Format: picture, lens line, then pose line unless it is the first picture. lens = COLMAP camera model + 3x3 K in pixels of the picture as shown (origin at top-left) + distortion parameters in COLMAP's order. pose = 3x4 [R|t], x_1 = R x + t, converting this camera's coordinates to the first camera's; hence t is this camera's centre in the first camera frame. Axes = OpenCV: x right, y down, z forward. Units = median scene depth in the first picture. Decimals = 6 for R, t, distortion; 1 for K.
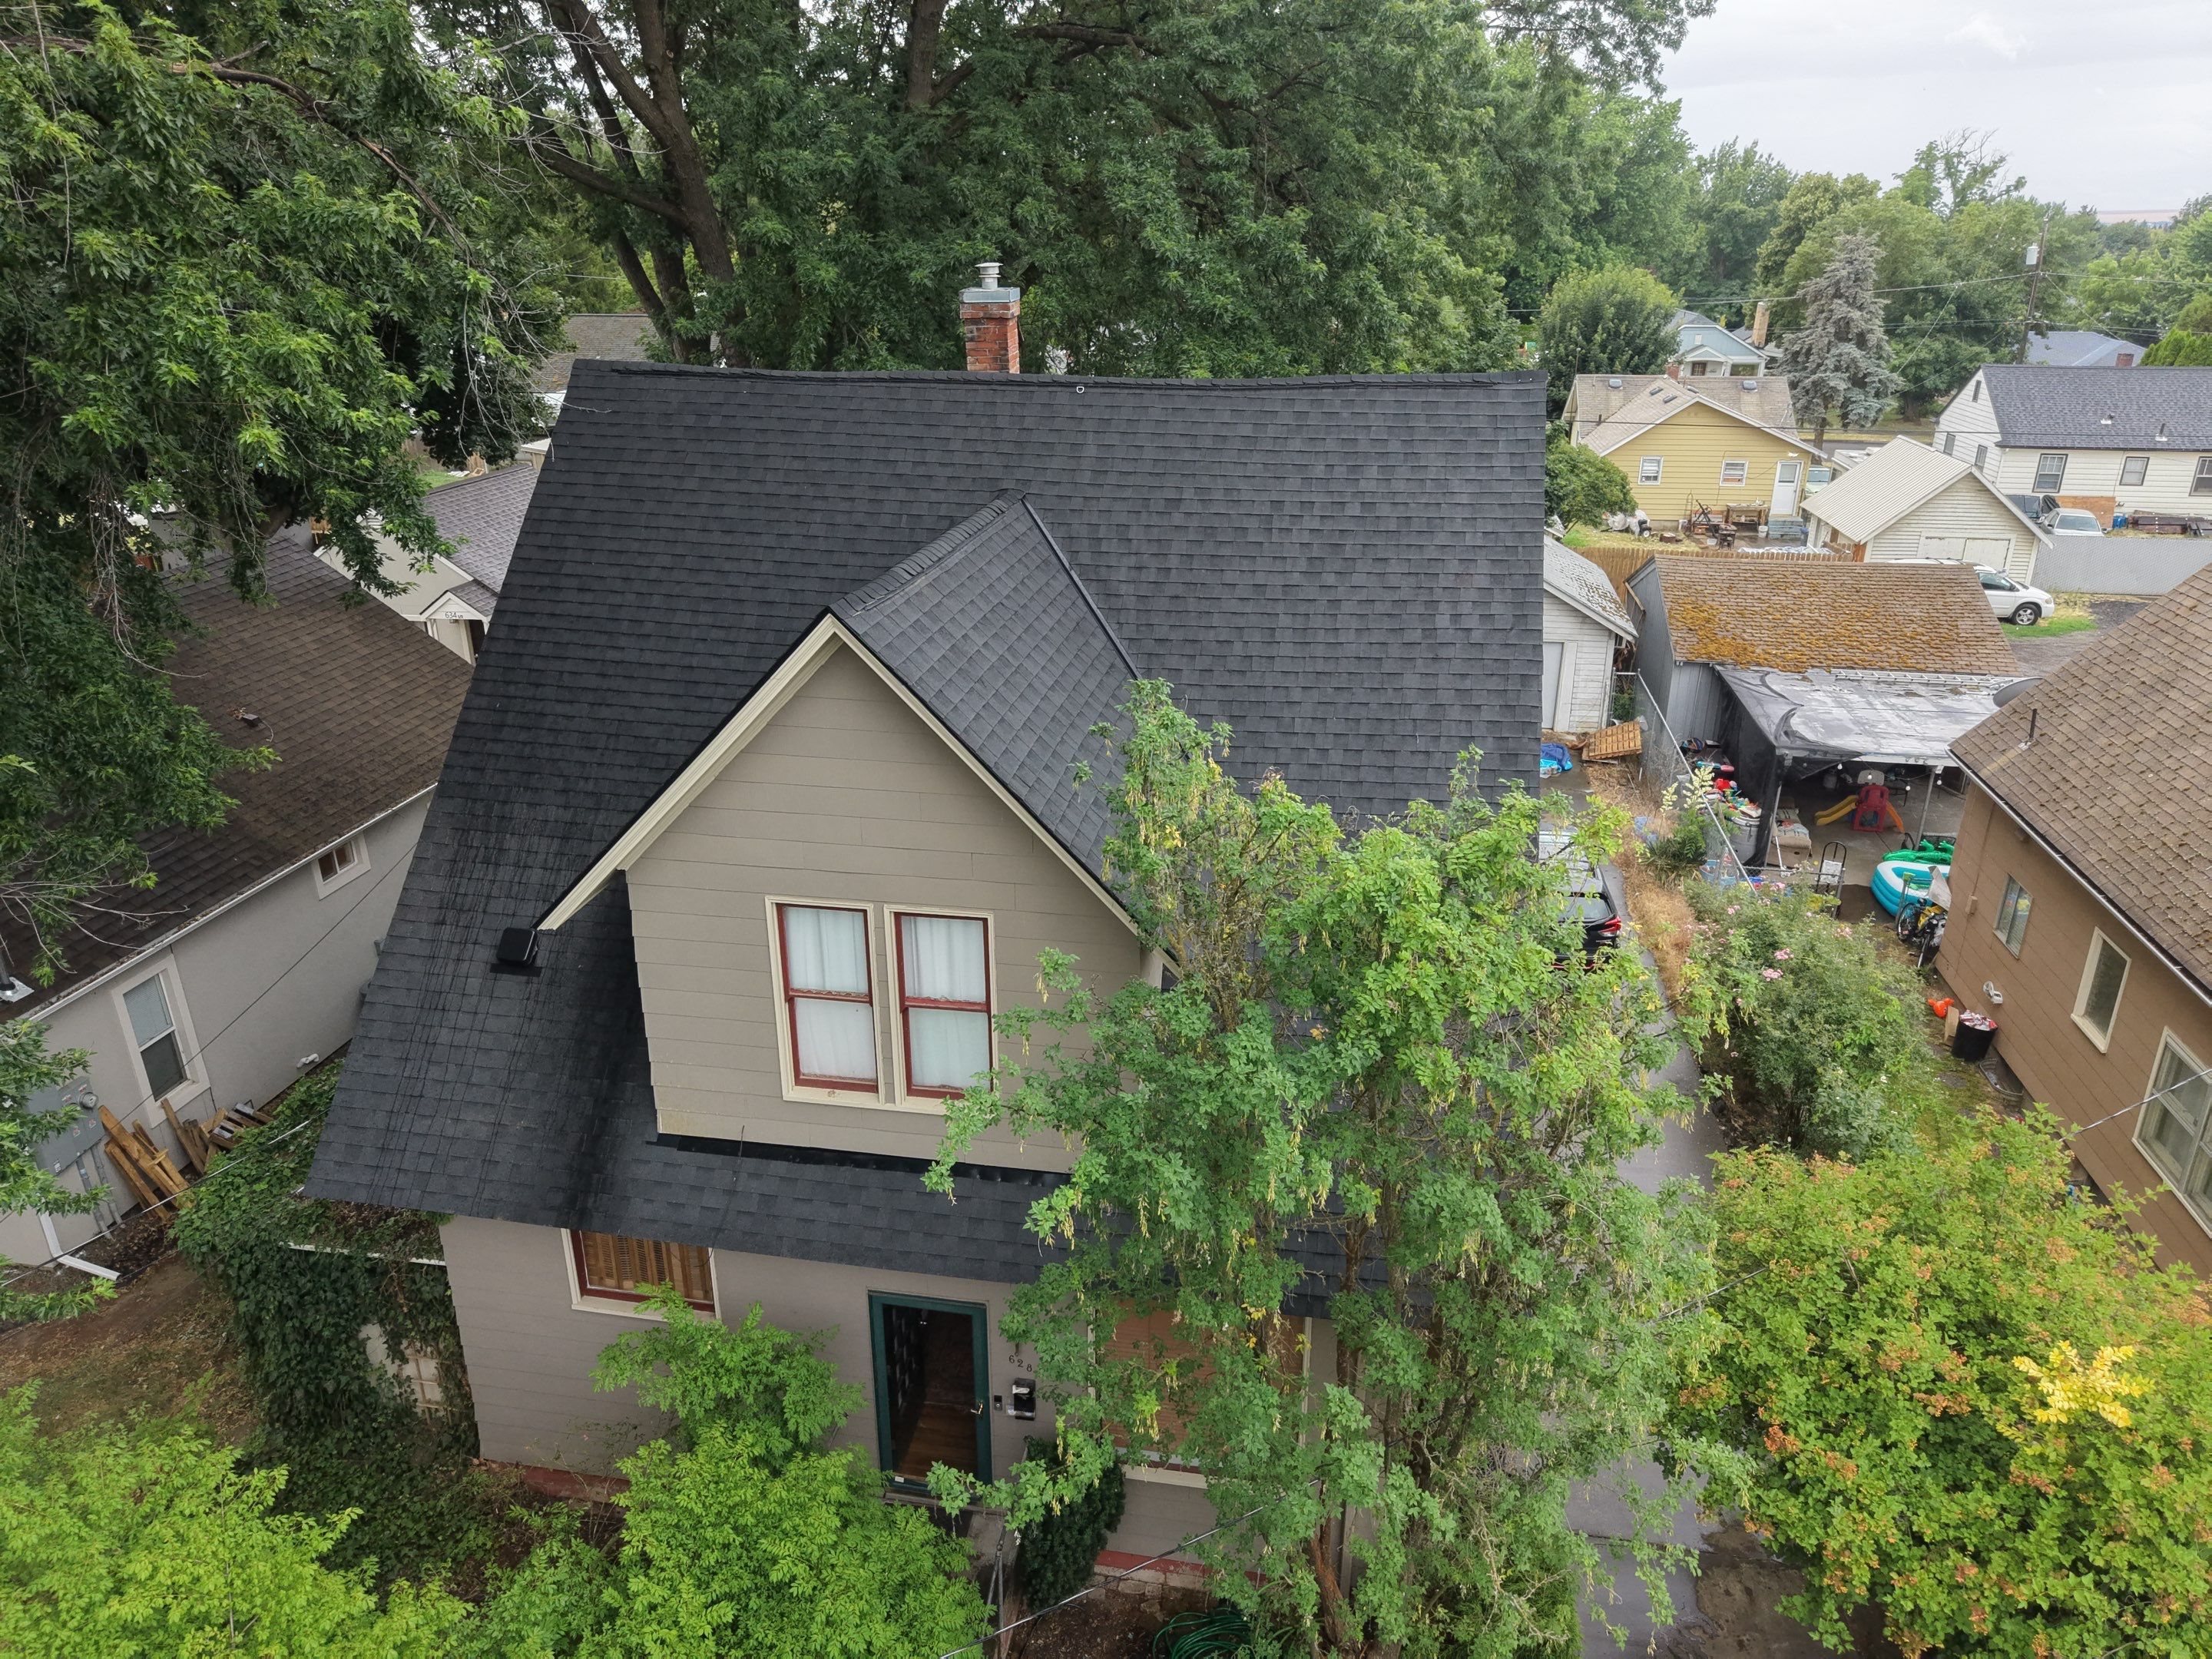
lens RADIAL K [[1487.4, 0, 1104.8], [0, 1487.4, 829.3], [0, 0, 1]] dist [0.008727, -0.008578]
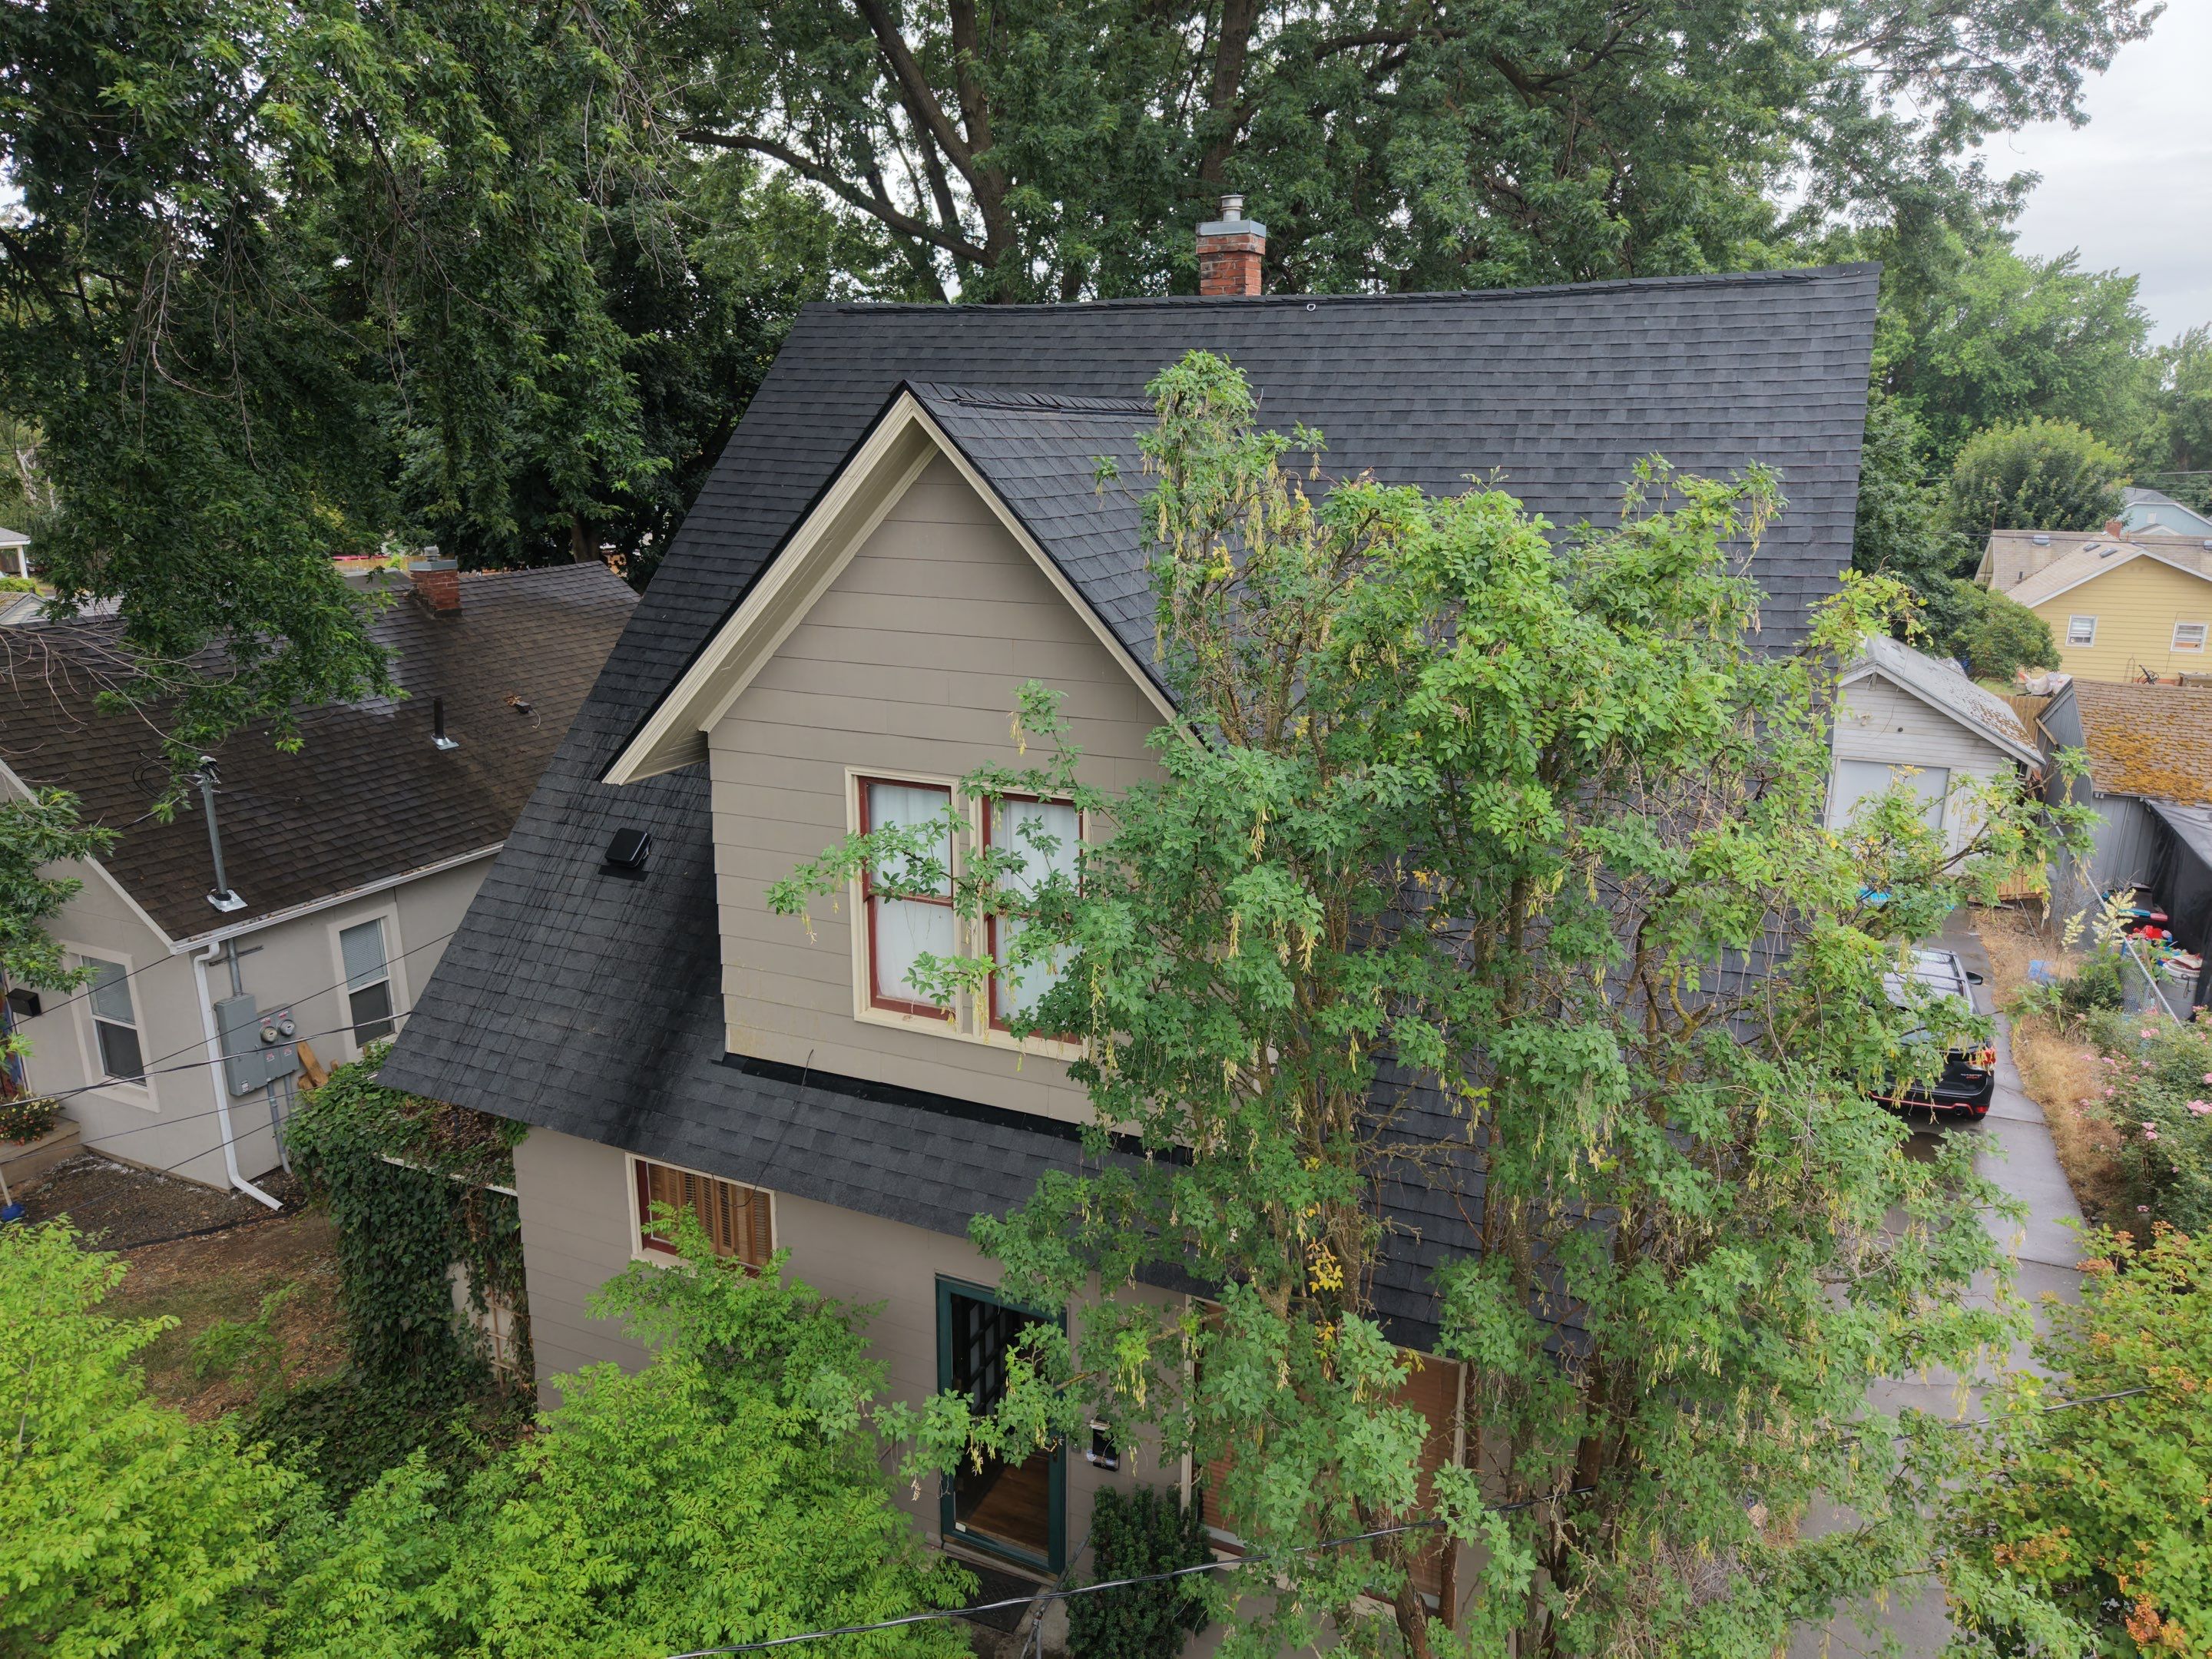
lens RADIAL K [[1487.4, 0, 1106.6], [0, 1487.4, 830.1], [0, 0, 1]] dist [0.008727, -0.008578]
pose [[0.969669, 0.069011, -0.234477, 0.101398], [-0.097310, 0.989007, -0.111338, 0.132490], [0.224216, 0.130778, 0.965725, 0.163393]]
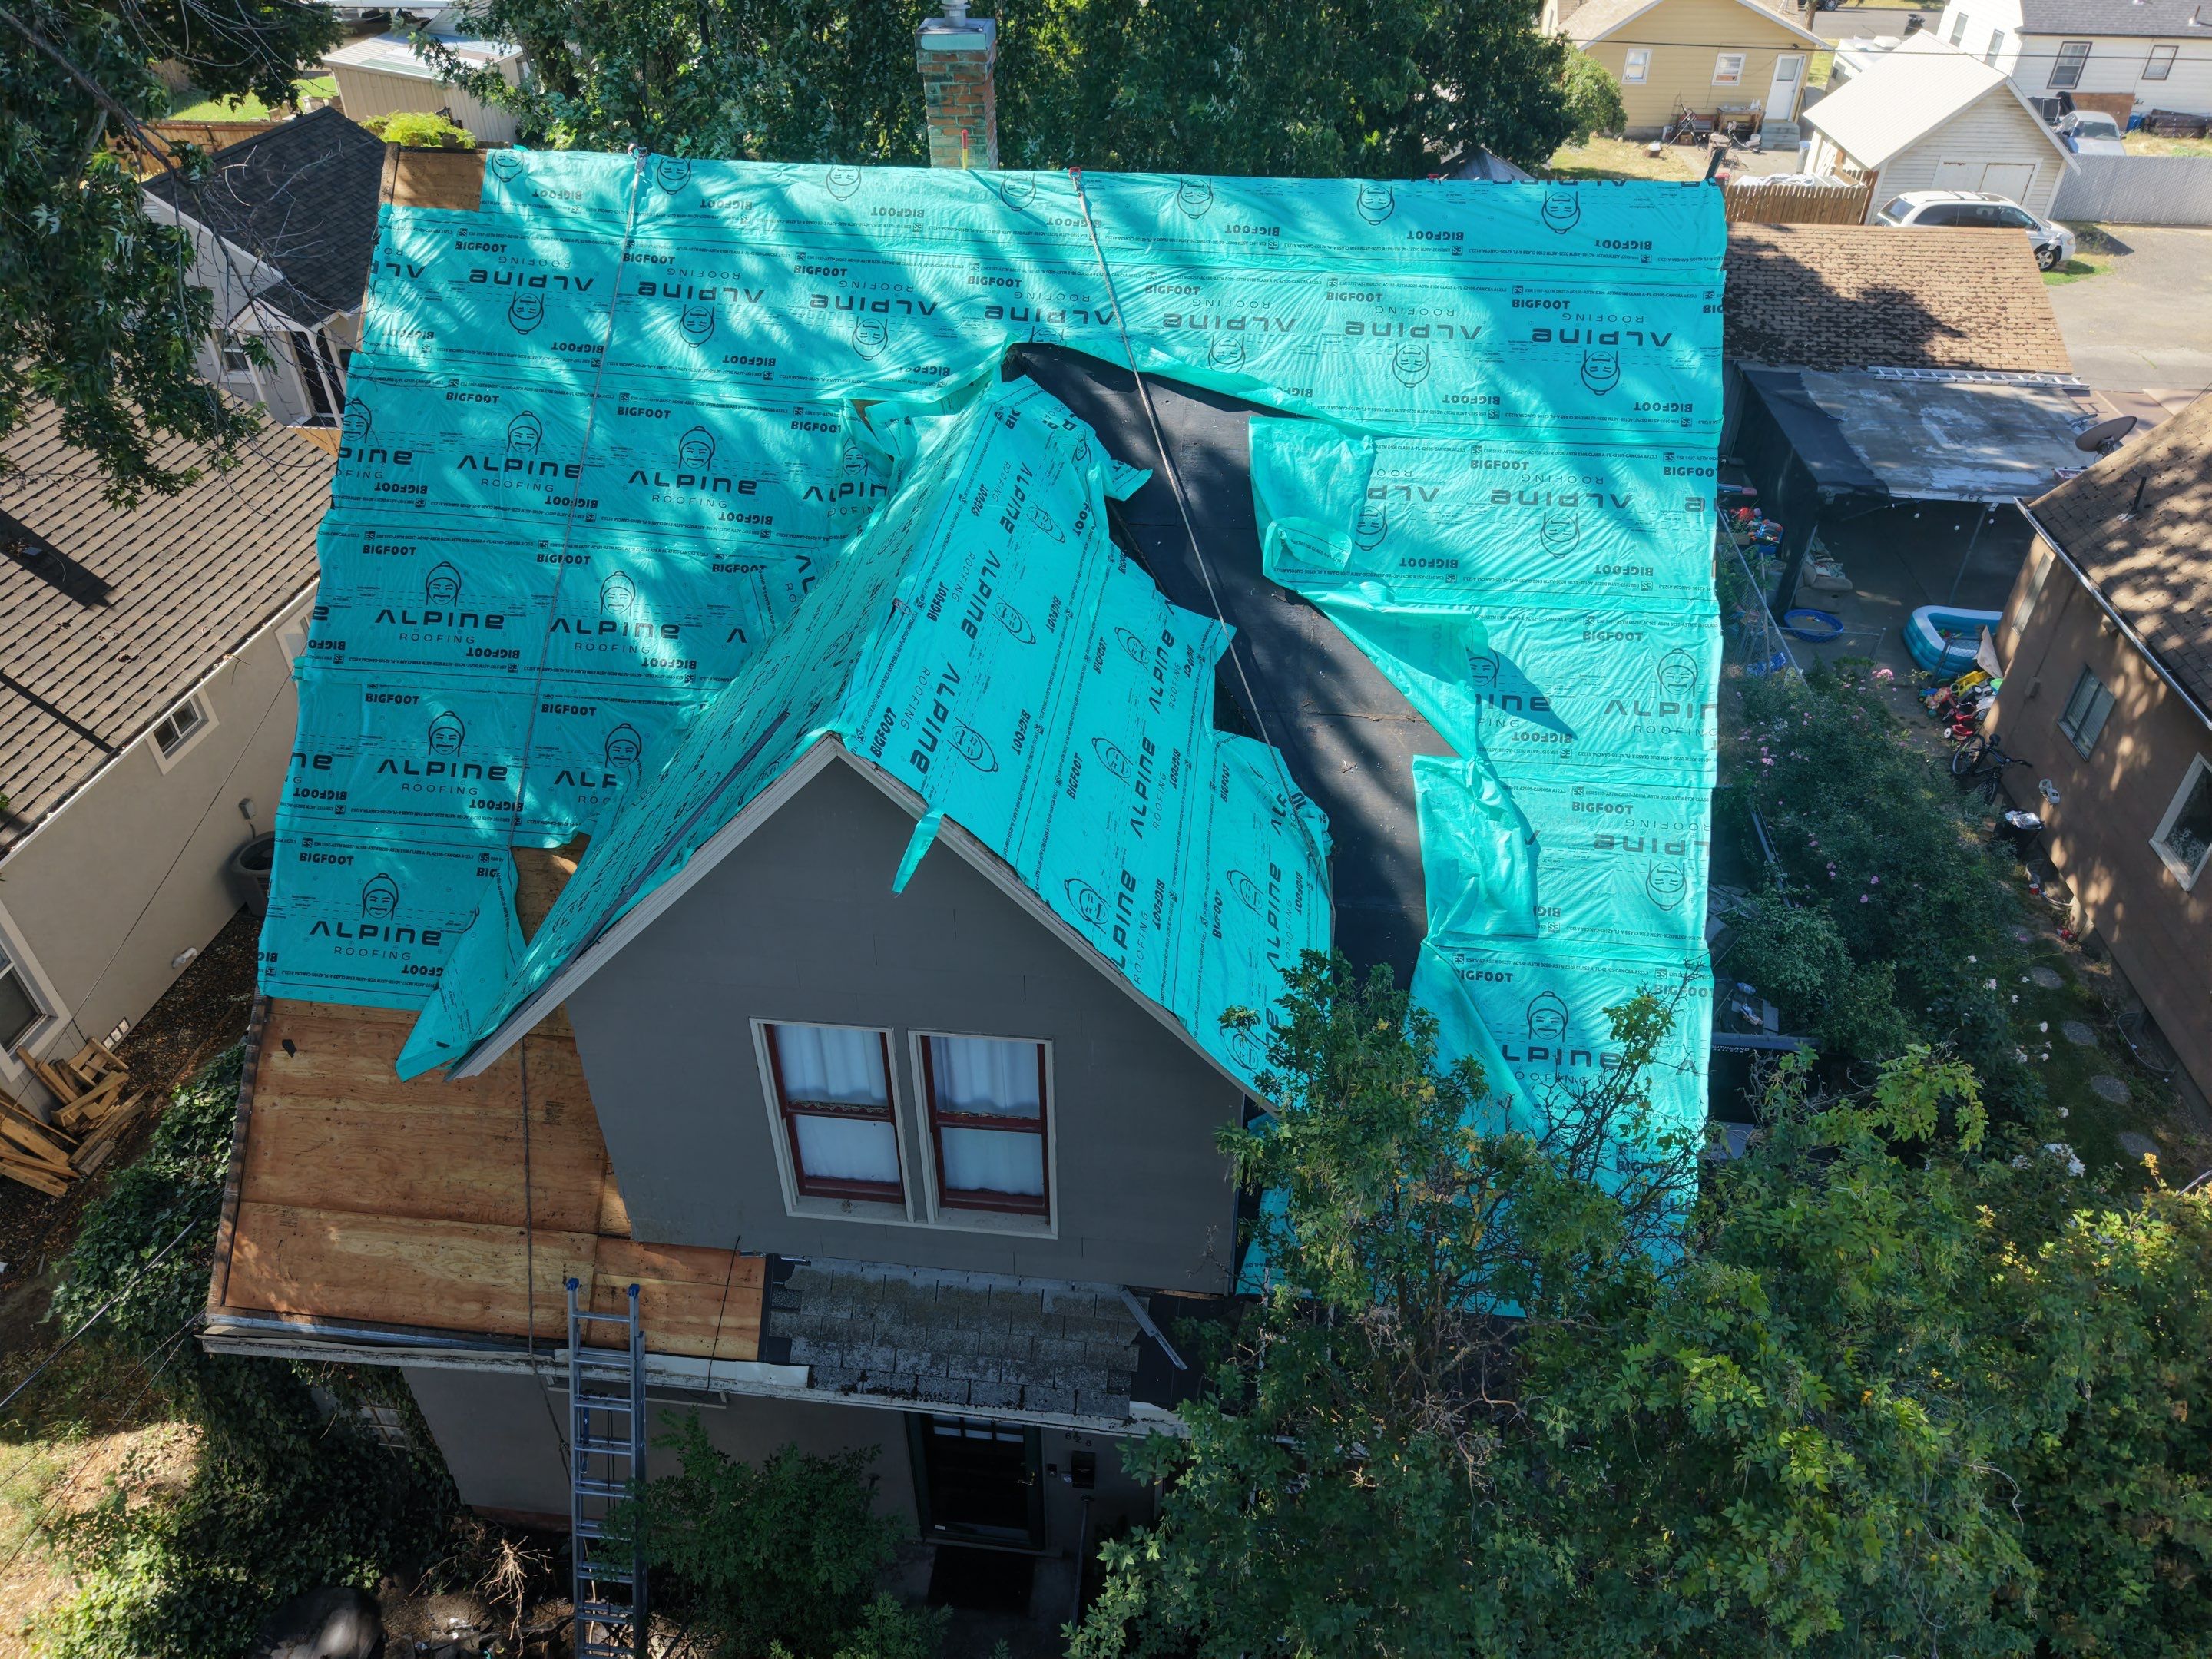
lens RADIAL K [[1487.4, 0, 1107.6], [0, 1487.4, 831.7], [0, 0, 1]] dist [0.008727, -0.008578]
pose [[0.997636, -0.039028, 0.056558, -0.067692], [0.022722, 0.964121, 0.264488, -0.198102], [-0.064851, -0.262577, 0.962729, 0.221752]]
